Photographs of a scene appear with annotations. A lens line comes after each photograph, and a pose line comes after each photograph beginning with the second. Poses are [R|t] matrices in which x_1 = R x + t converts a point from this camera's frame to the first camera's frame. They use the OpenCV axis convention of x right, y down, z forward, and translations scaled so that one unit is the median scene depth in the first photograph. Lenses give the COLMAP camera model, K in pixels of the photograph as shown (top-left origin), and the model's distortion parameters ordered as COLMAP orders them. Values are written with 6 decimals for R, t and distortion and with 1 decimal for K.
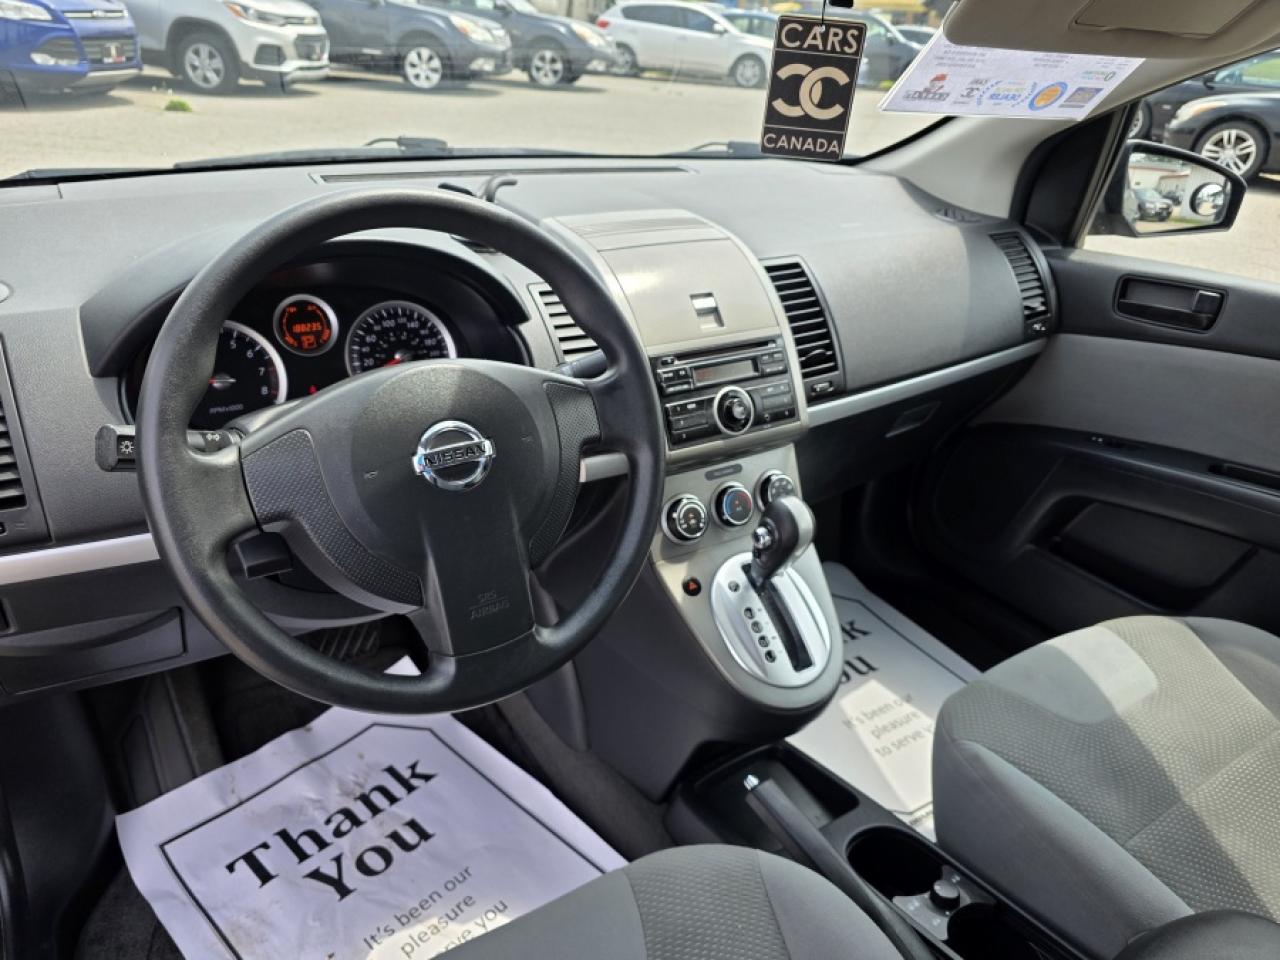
lens RADIAL K [[869.0, 0, 640.9], [0, 869.0, 477.7], [0, 0, 1]] dist [0.057478, -0.055887]
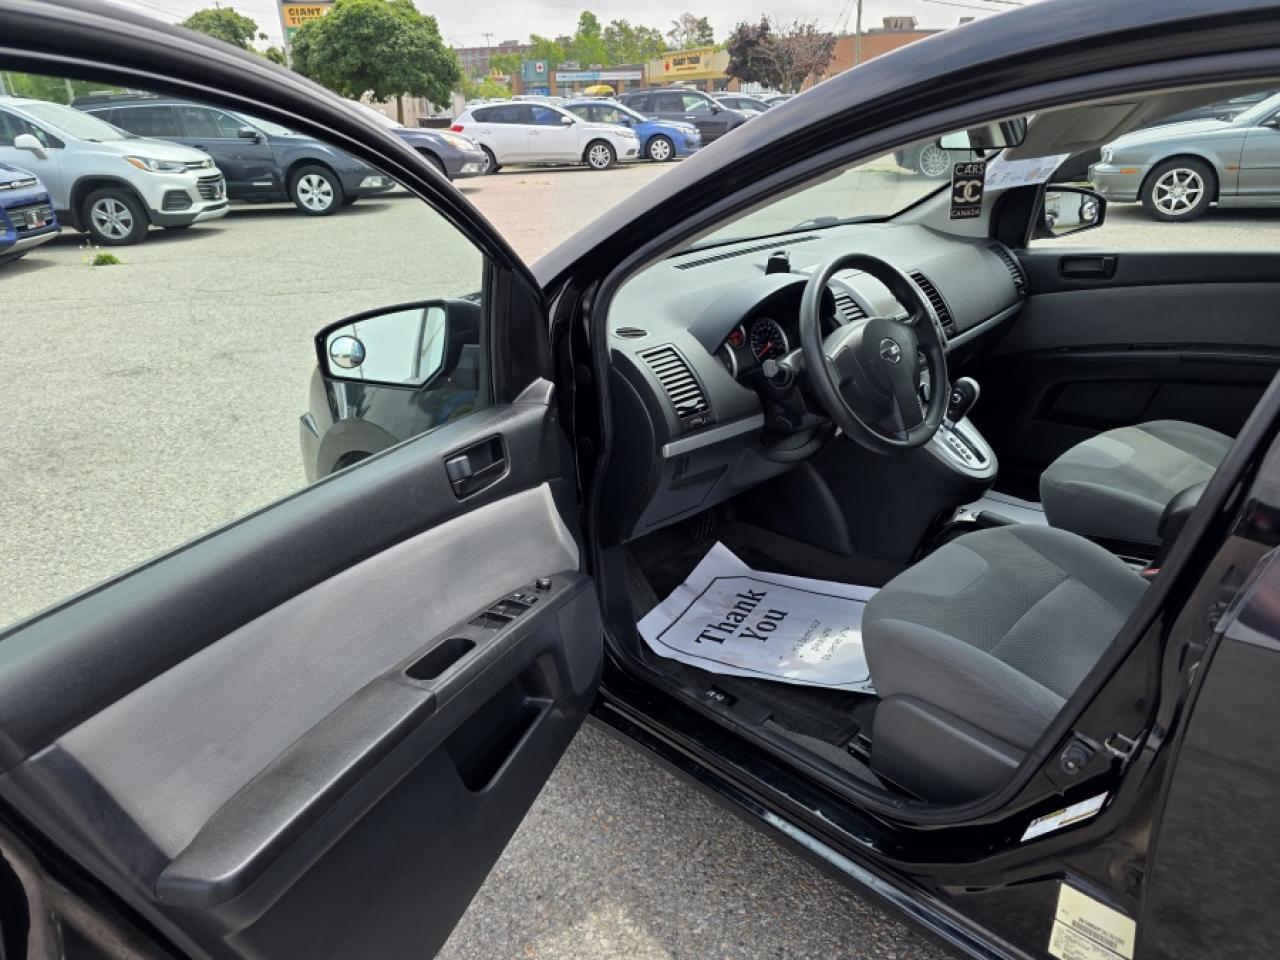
lens RADIAL K [[869.0, 0, 649.1], [0, 869.0, 497.4], [0, 0, 1]] dist [0.057478, -0.055887]
pose [[0.972405, -0.185265, 0.141793, -0.738882], [0.193128, 0.980198, -0.043743, 0.201694], [-0.130882, 0.069921, 0.988929, -0.768872]]
